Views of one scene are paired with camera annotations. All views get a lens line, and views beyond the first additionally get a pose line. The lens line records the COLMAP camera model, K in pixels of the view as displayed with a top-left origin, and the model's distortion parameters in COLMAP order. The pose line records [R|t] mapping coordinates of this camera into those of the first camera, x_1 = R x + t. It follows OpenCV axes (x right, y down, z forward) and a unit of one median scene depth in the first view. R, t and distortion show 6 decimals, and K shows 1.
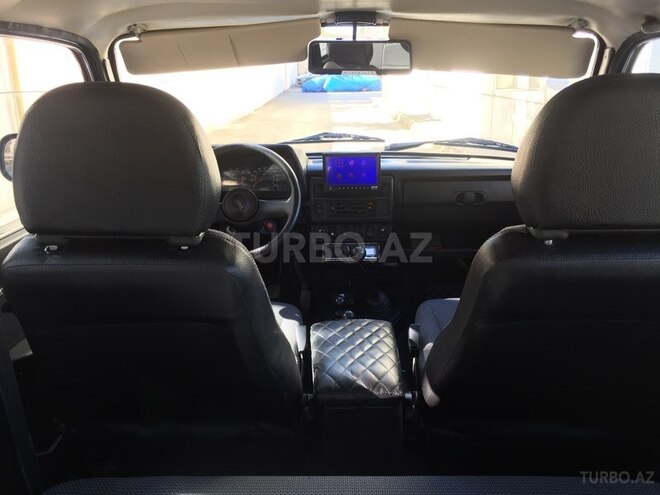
lens RADIAL K [[564.8, 0, 328.5], [0, 564.8, 242.4], [0, 0, 1]] dist [0.089991, -0.120406]
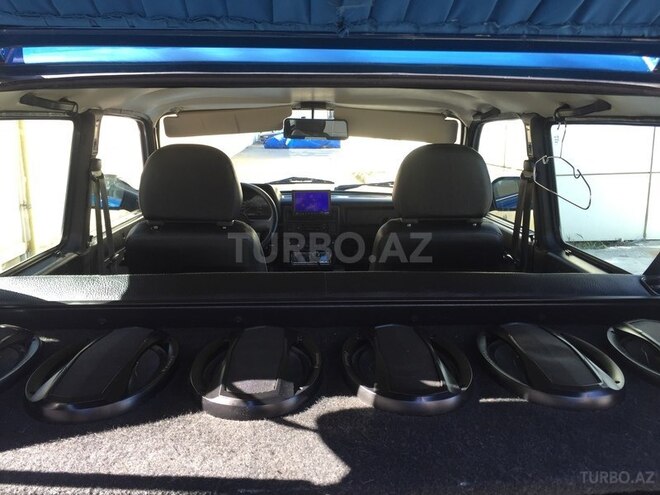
lens RADIAL K [[564.8, 0, 328.5], [0, 564.8, 242.4], [0, 0, 1]] dist [0.089991, -0.120406]
pose [[0.997744, 0.002231, 0.067096, -0.015021], [0.004146, 0.995492, -0.094755, 0.129168], [-0.067005, 0.094820, 0.993237, -0.499262]]
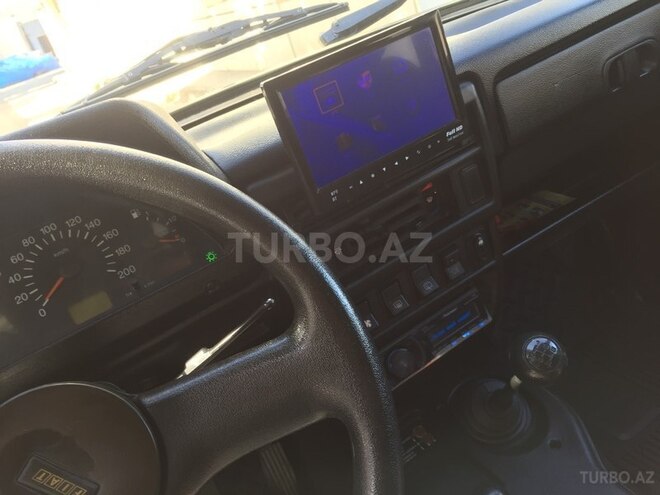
lens RADIAL K [[564.8, 0, 328.5], [0, 564.8, 242.4], [0, 0, 1]] dist [0.089991, -0.120406]
pose [[0.820273, -0.439609, 0.365918, -0.118740], [0.407666, 0.898084, 0.165089, -0.130506], [-0.401199, 0.013754, 0.915888, 0.807987]]
